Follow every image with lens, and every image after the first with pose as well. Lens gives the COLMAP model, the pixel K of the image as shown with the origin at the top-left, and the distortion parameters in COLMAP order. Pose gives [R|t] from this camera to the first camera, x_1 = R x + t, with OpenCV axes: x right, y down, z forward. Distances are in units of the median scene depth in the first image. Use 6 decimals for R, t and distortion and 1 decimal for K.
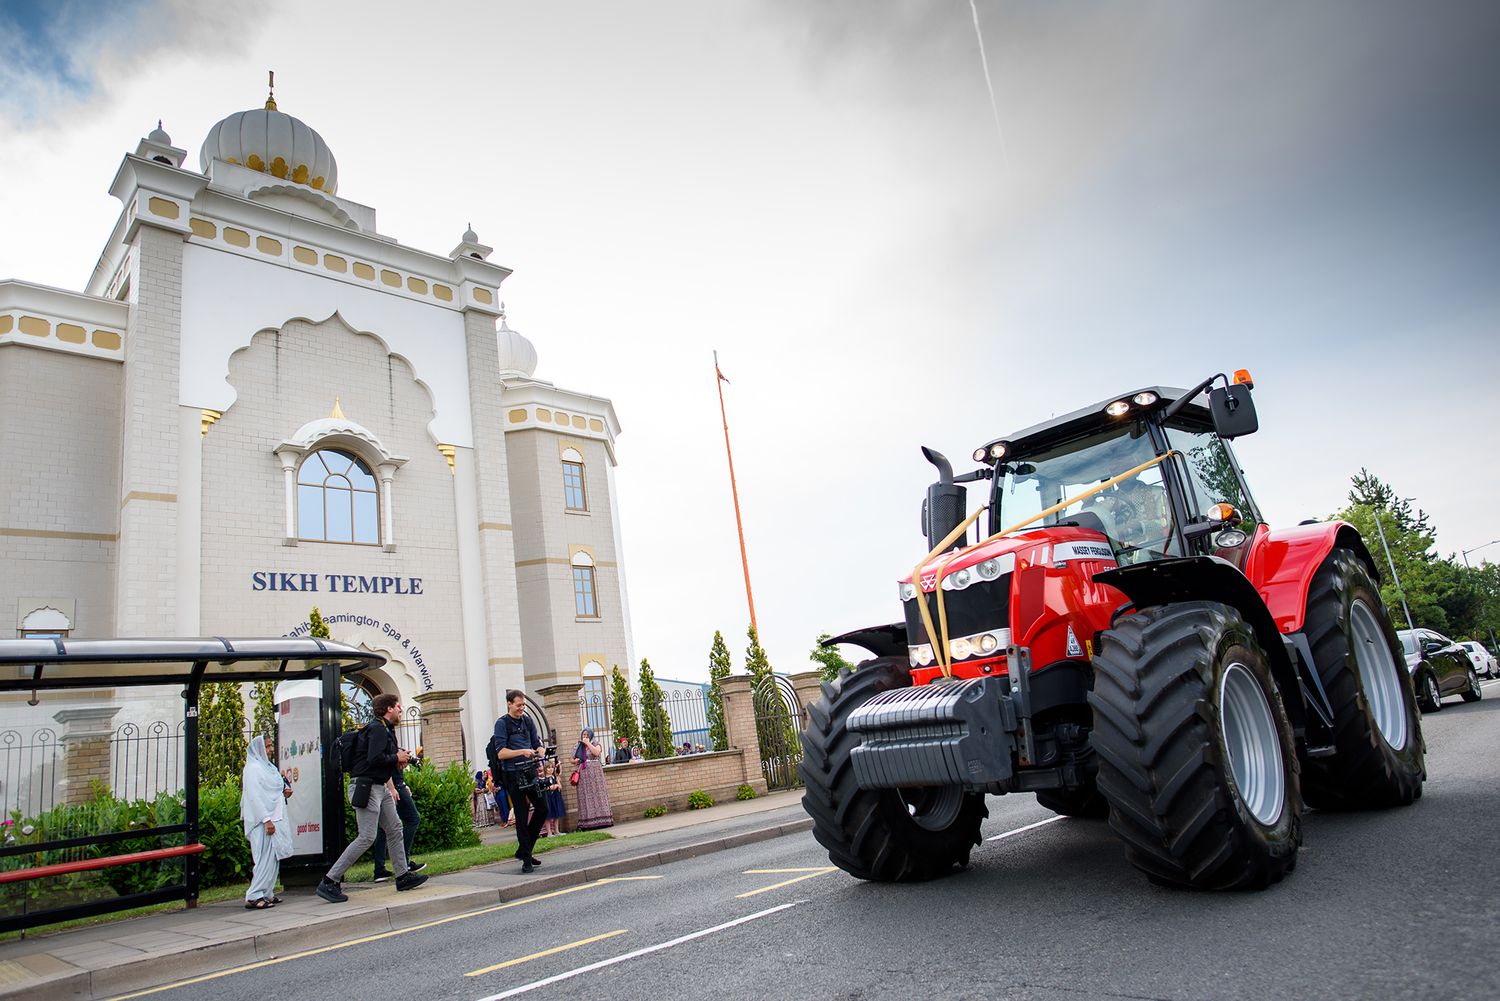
lens RADIAL K [[913.5, 0, 749.0], [0, 913.5, 507.0], [0, 0, 1]] dist [-0.033518, 0.011447]
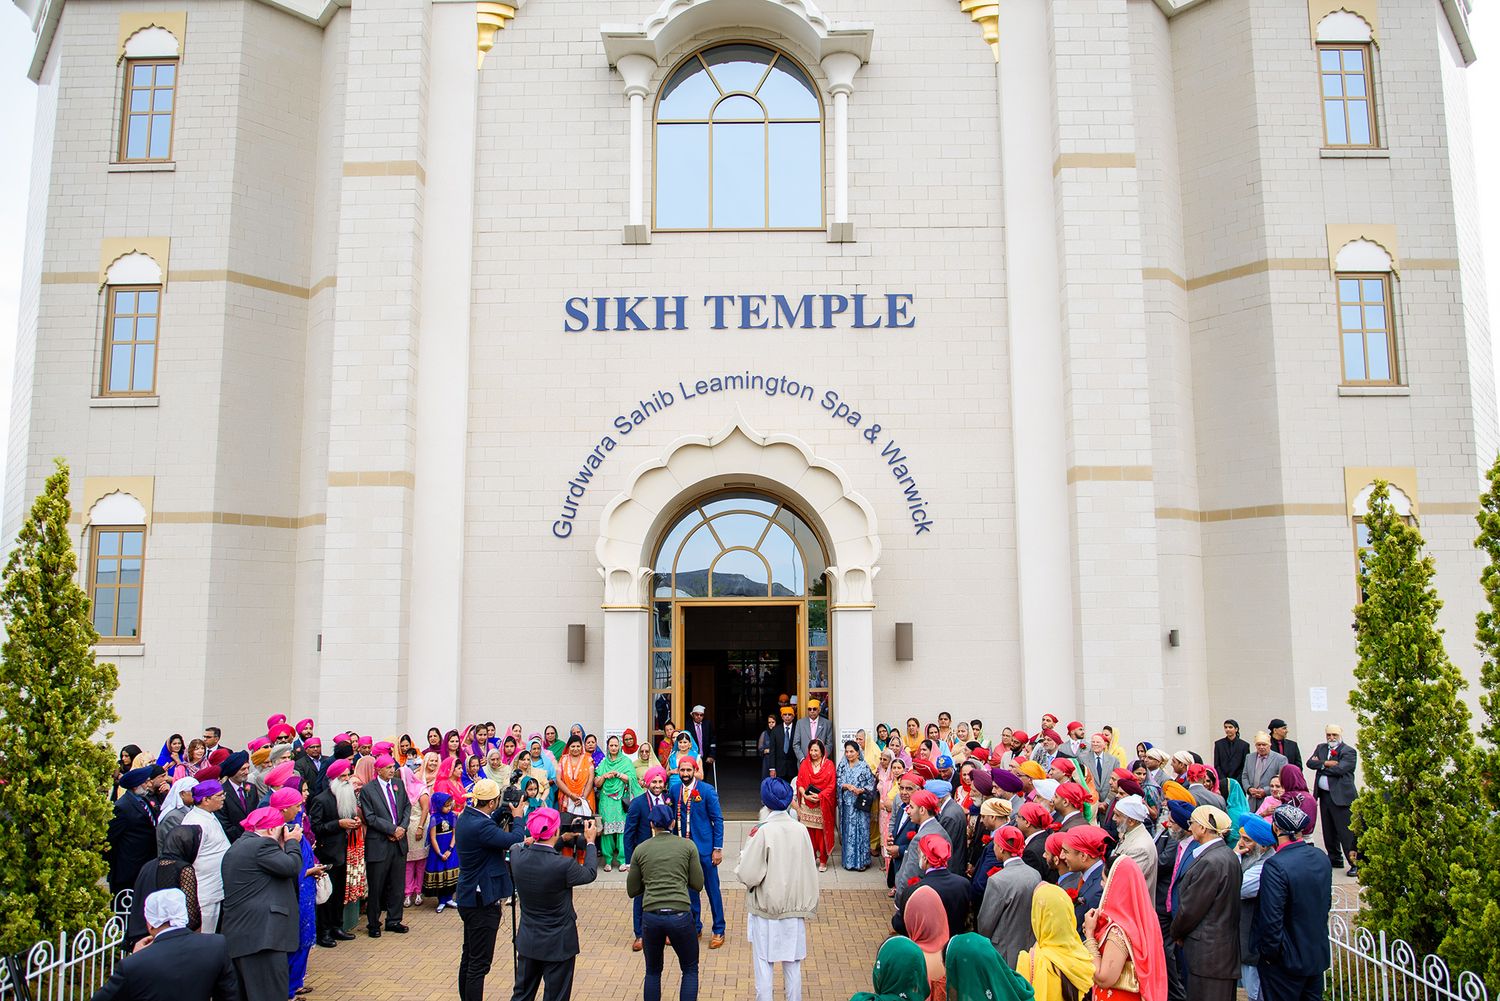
lens RADIAL K [[913.5, 0, 763.8], [0, 913.5, 553.2], [0, 0, 1]] dist [-0.033518, 0.011447]
pose [[0.679475, 0.071023, -0.730253, -0.067508], [0.104224, 0.975867, 0.191888, 0.114267], [0.726258, -0.206493, 0.655675, 0.637019]]
